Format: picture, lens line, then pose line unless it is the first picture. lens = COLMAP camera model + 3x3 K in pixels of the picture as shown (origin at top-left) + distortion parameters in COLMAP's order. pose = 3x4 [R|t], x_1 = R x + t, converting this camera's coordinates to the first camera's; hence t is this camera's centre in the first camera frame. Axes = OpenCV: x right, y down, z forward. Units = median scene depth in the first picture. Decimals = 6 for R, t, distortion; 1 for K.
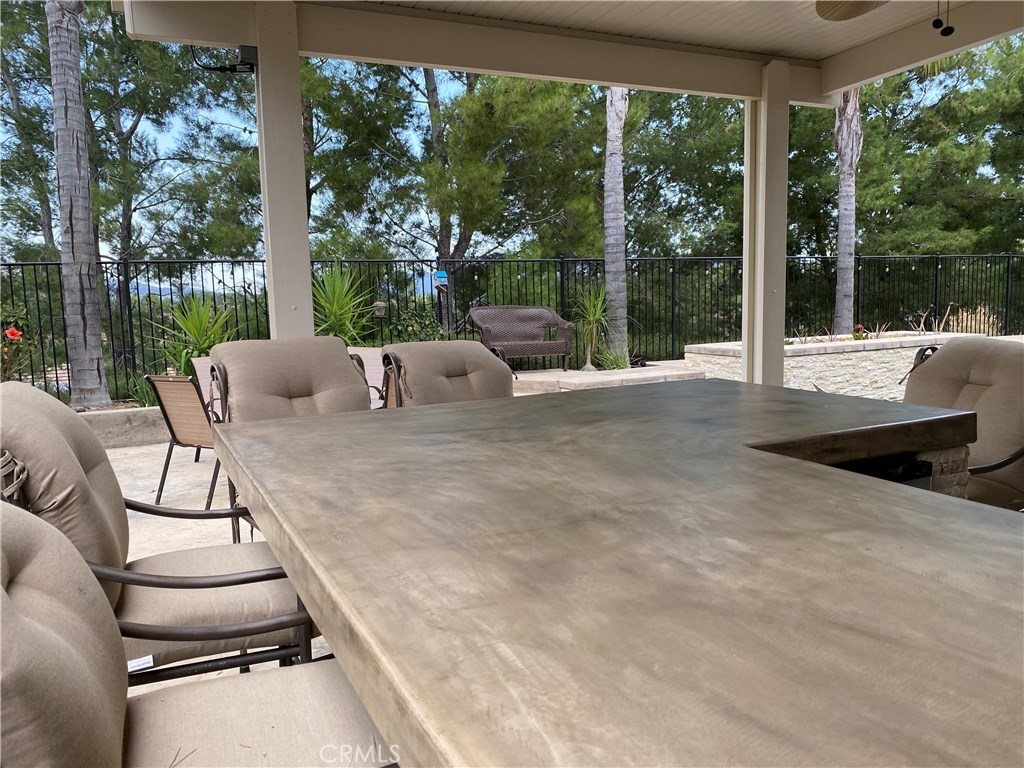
lens RADIAL K [[765.4, 0, 512.0], [0, 765.4, 384.0], [0, 0, 1]] dist [0.038218, -0.059217]
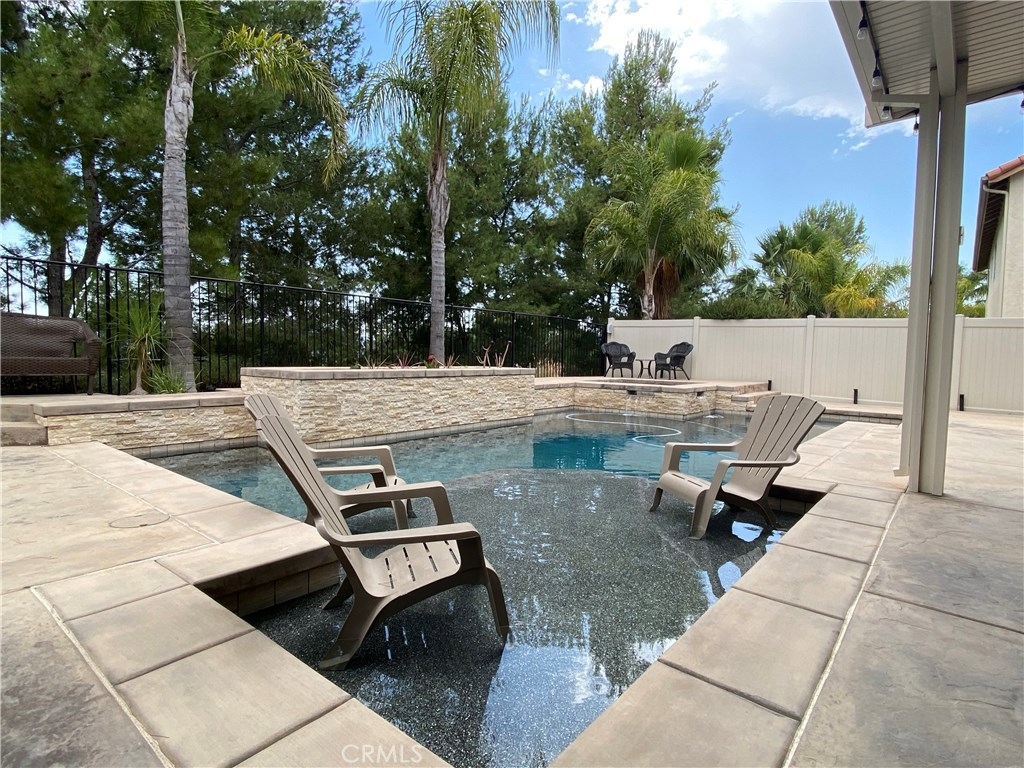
lens RADIAL K [[536.5, 0, 516.7], [0, 536.5, 392.7], [0, 0, 1]] dist [0.001085, -0.000288]
pose [[0.903363, 0.014561, 0.428629, 0.230792], [0.006856, 0.998805, -0.048380, 0.011959], [-0.428821, 0.046643, 0.902184, 0.263035]]
